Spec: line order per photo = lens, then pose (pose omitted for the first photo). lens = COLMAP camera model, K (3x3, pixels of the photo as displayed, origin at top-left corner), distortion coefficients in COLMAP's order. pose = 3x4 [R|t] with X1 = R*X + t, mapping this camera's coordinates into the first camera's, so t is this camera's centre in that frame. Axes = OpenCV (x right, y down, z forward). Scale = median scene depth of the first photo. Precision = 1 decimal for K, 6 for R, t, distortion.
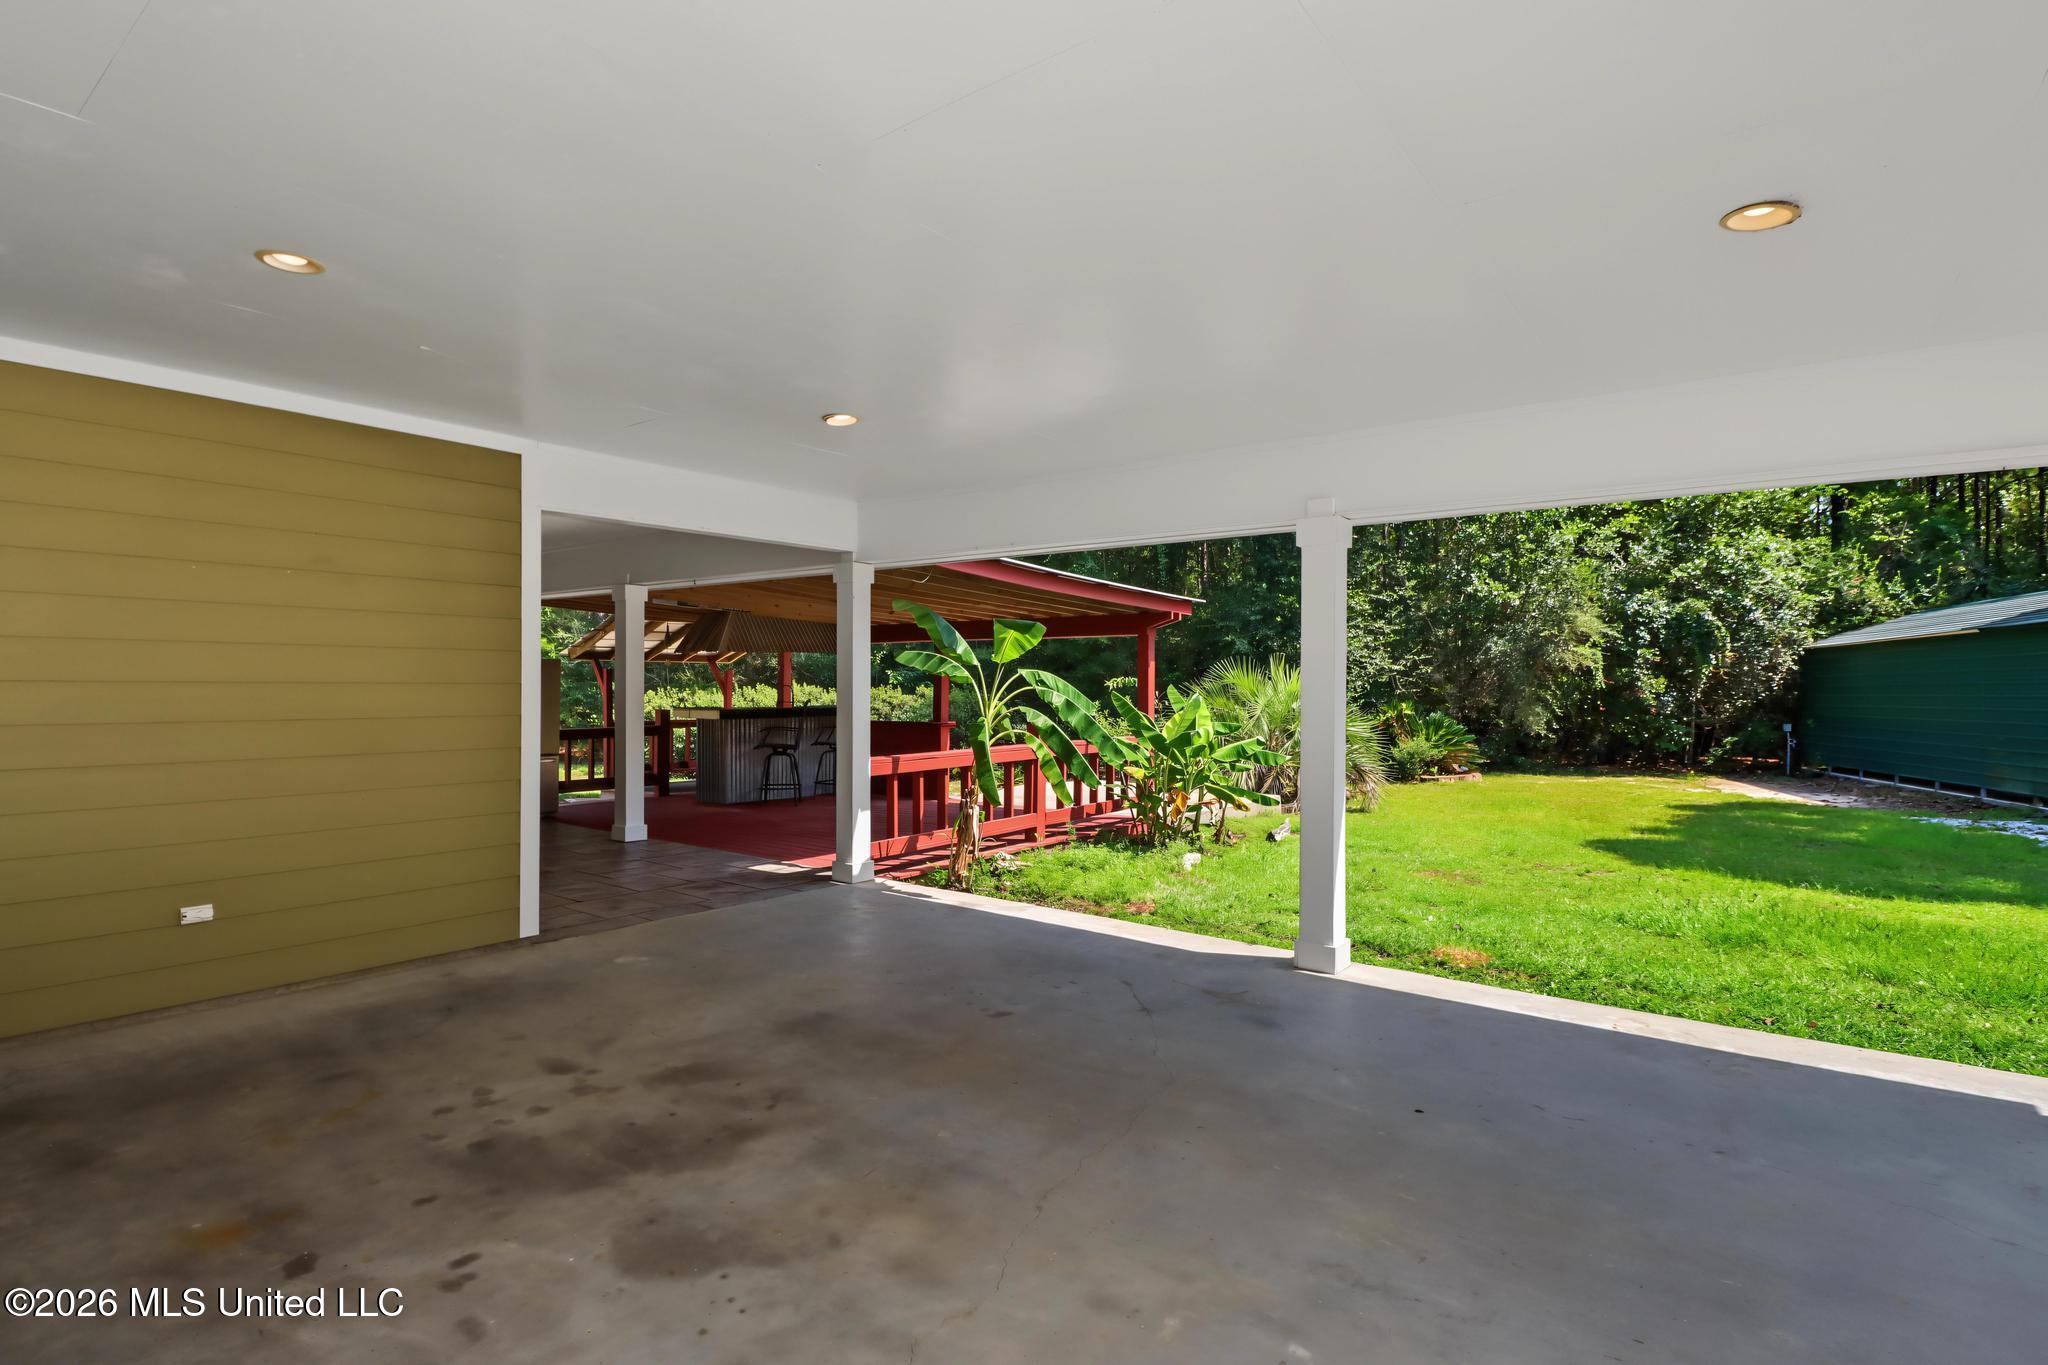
lens RADIAL K [[977.9, 0, 1025.4], [0, 977.9, 688.5], [0, 0, 1]] dist [0.000730, 0.000029]
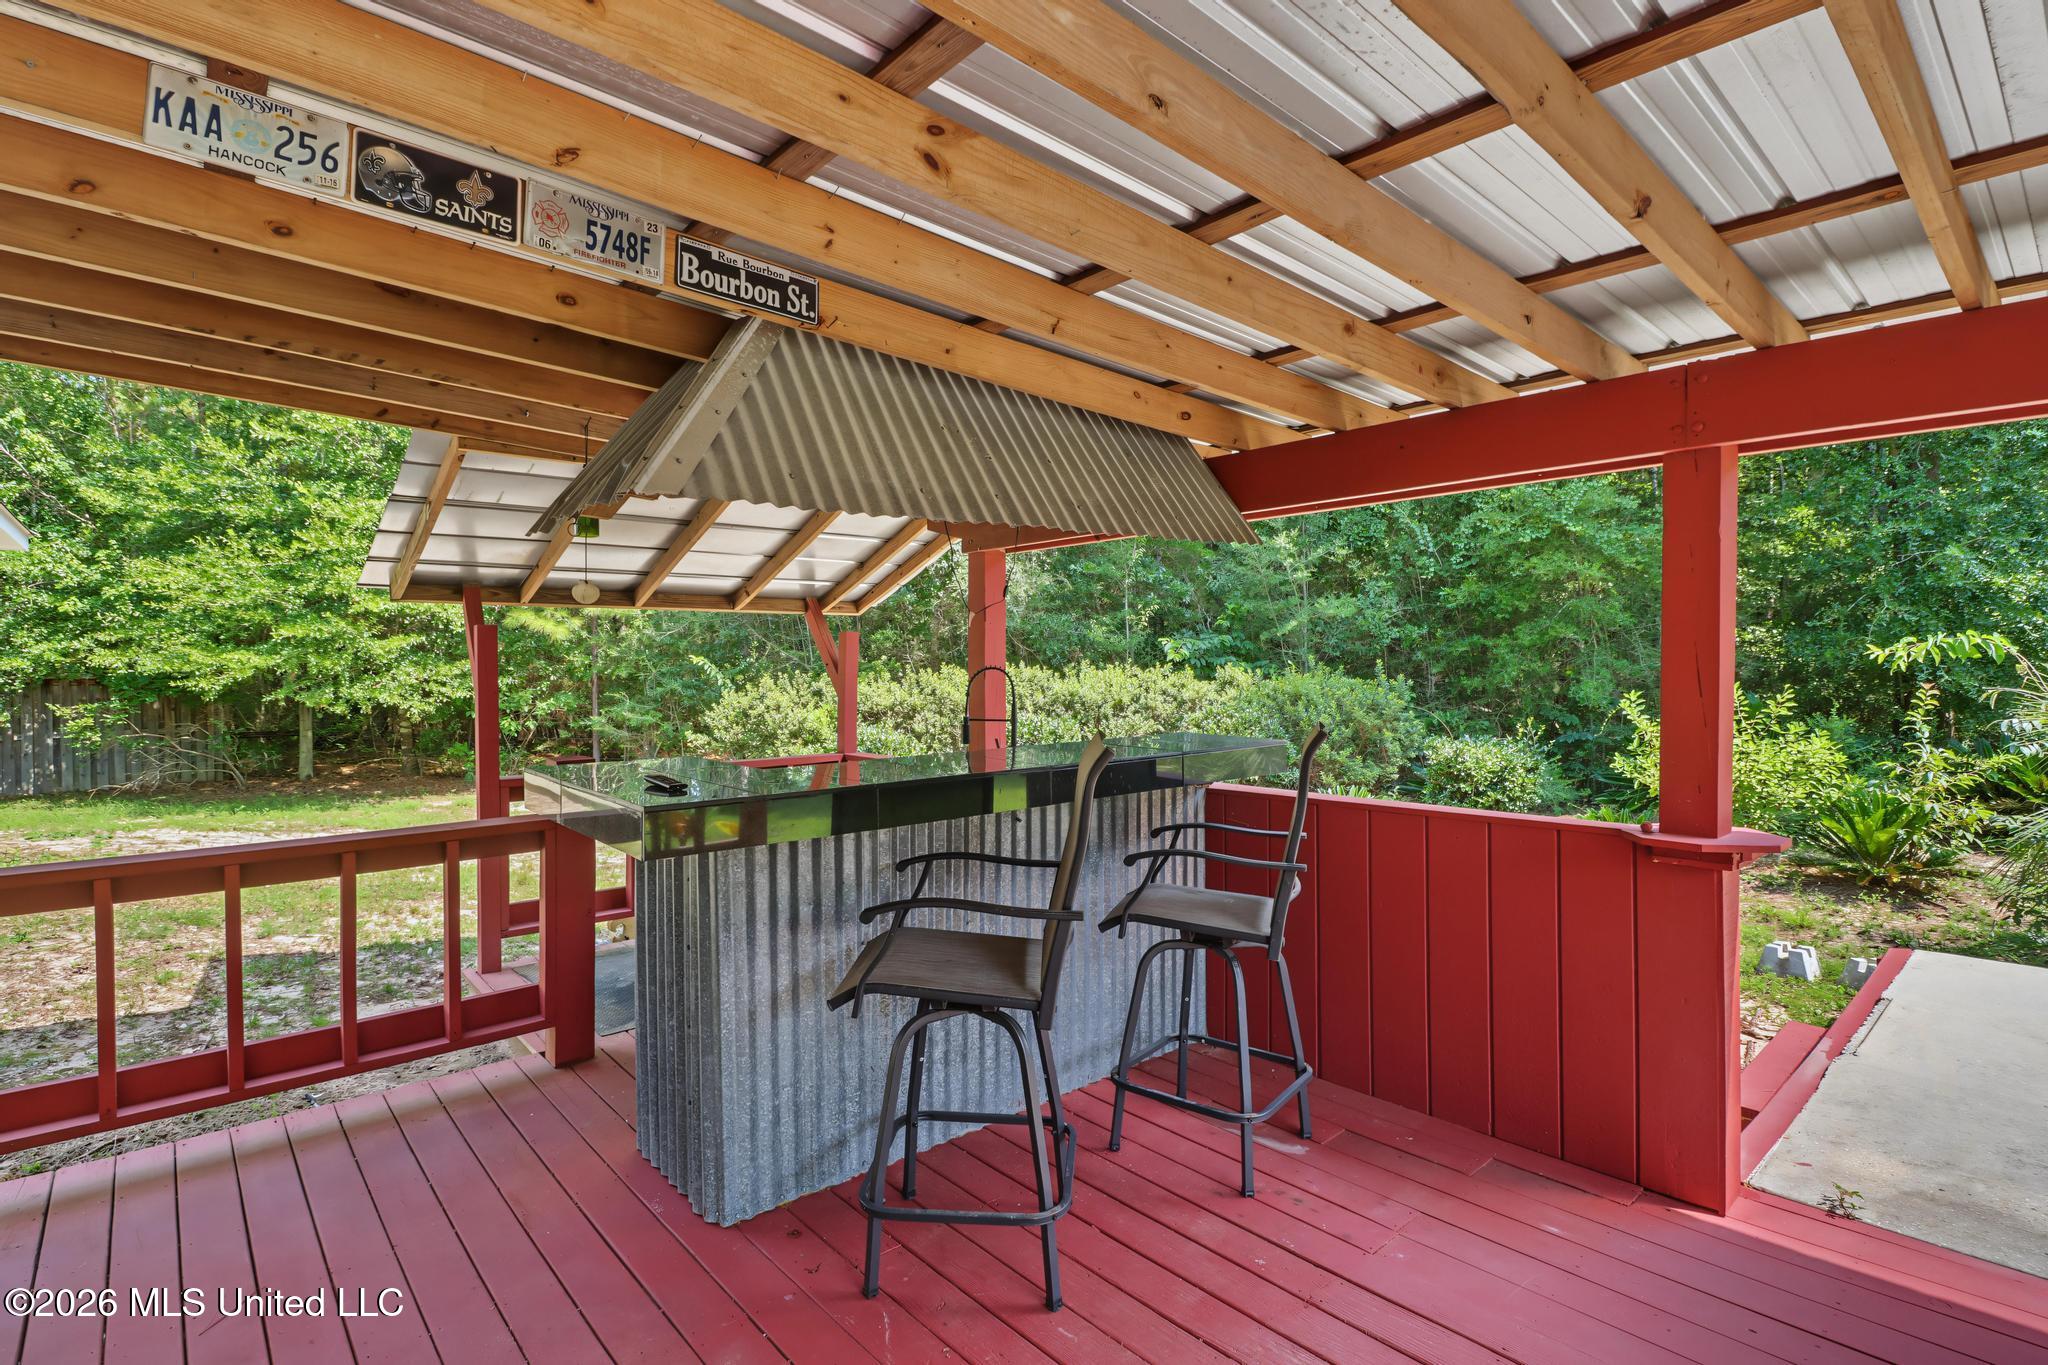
lens RADIAL K [[977.9, 0, 1027.7], [0, 977.9, 677.8], [0, 0, 1]] dist [0.000730, 0.000029]
pose [[0.978225, -0.006748, -0.207440, -0.176764], [0.008919, 0.999915, 0.009531, -0.003280], [0.207358, -0.011173, 0.978201, 0.729026]]
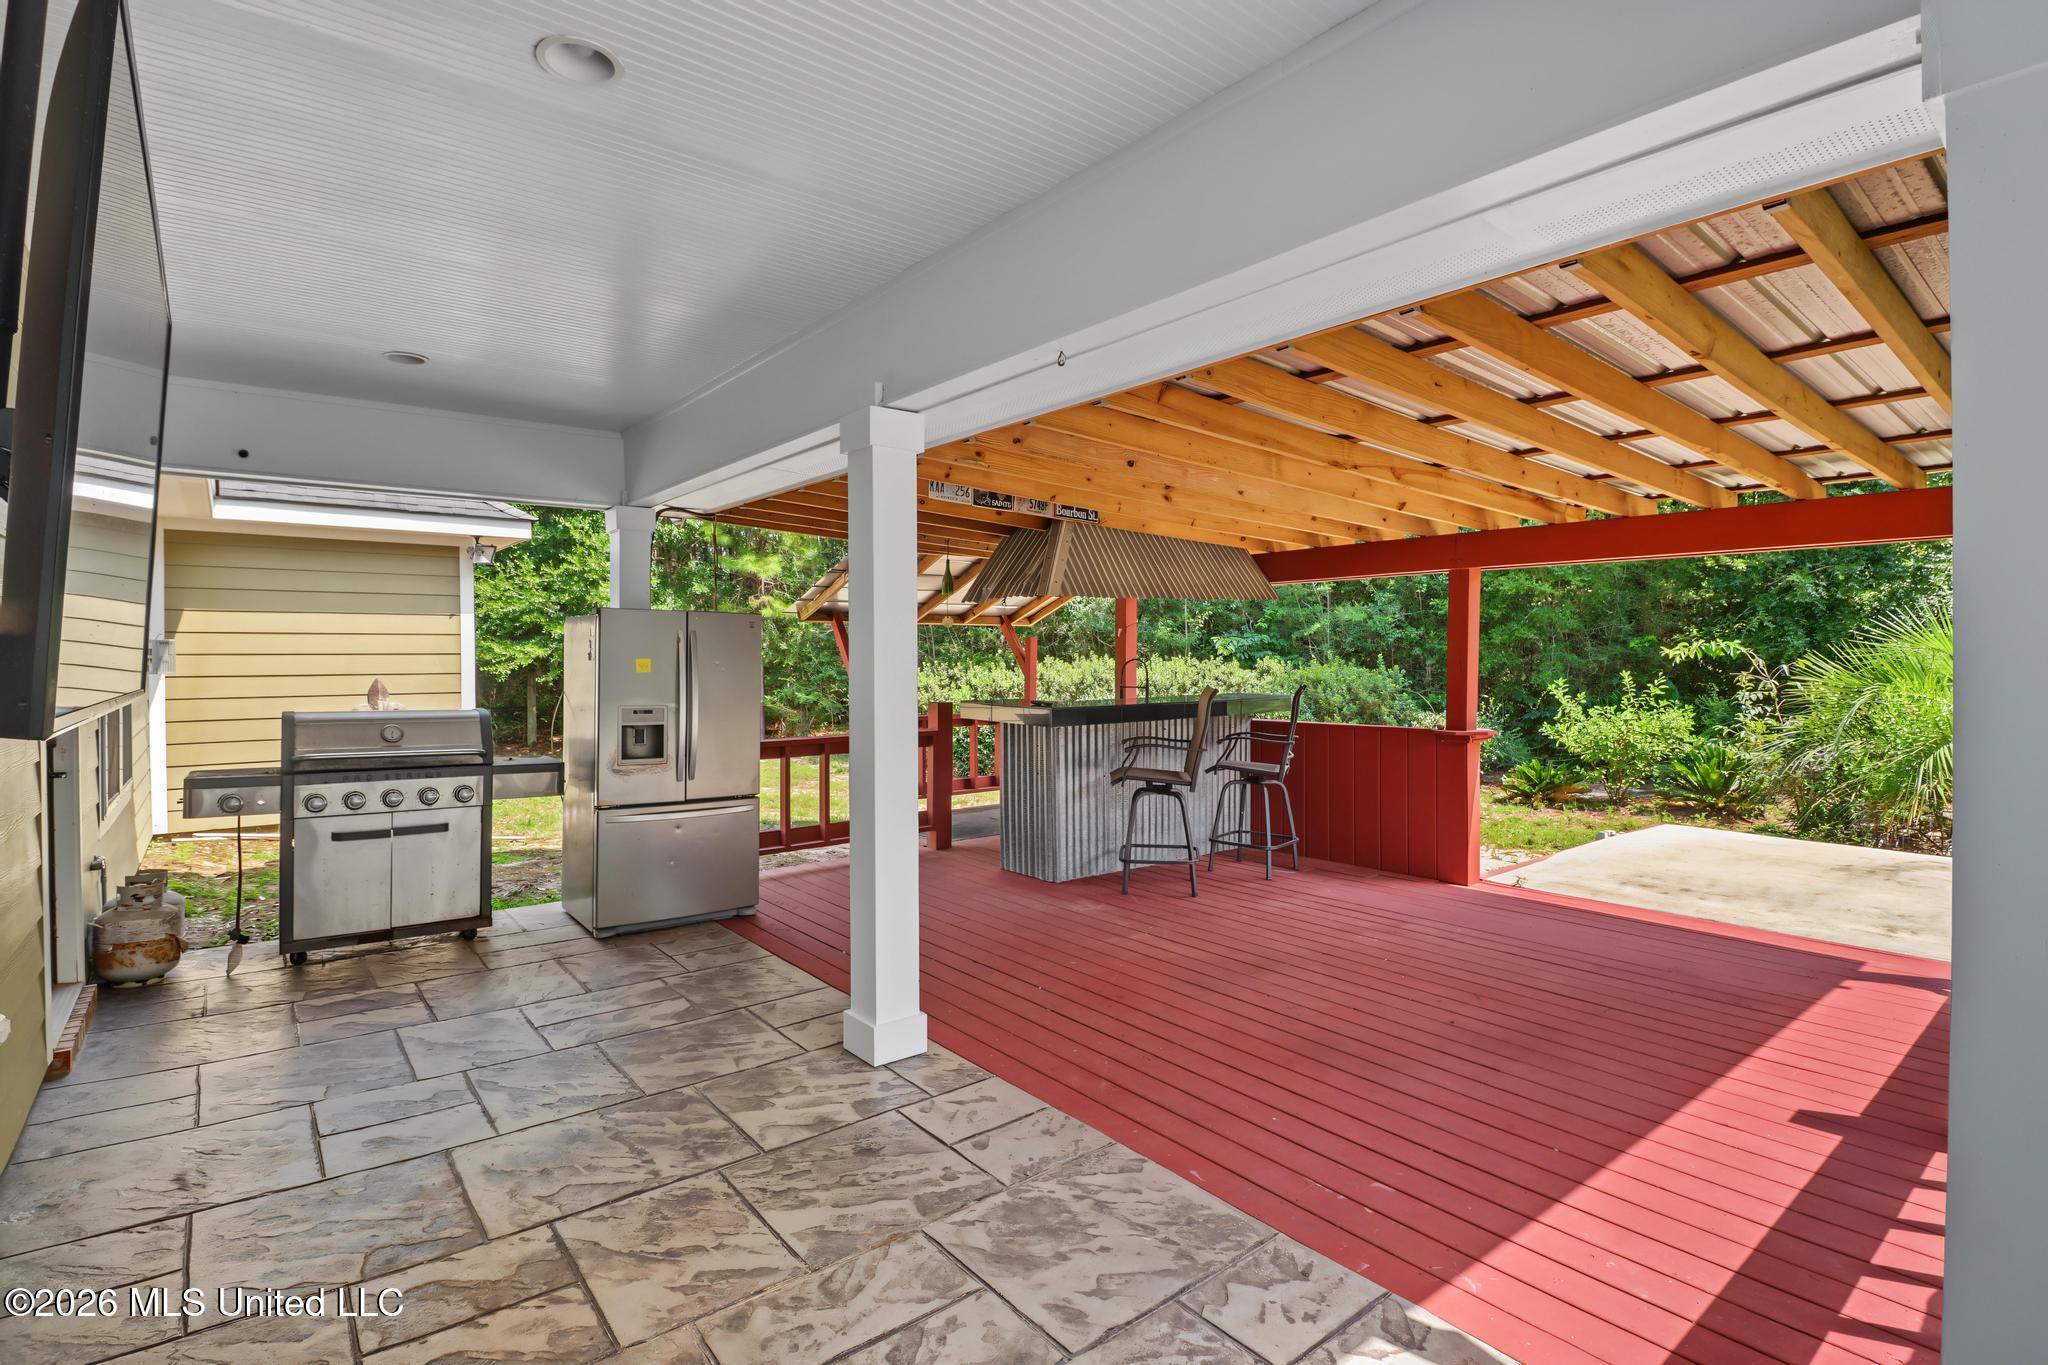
lens RADIAL K [[977.9, 0, 1026.0], [0, 977.9, 679.0], [0, 0, 1]] dist [0.000730, 0.000029]
pose [[0.968841, -0.000374, -0.247684, -0.171279], [0.005233, 0.999807, 0.018961, -0.003173], [0.247629, -0.019666, 0.968655, 0.431124]]
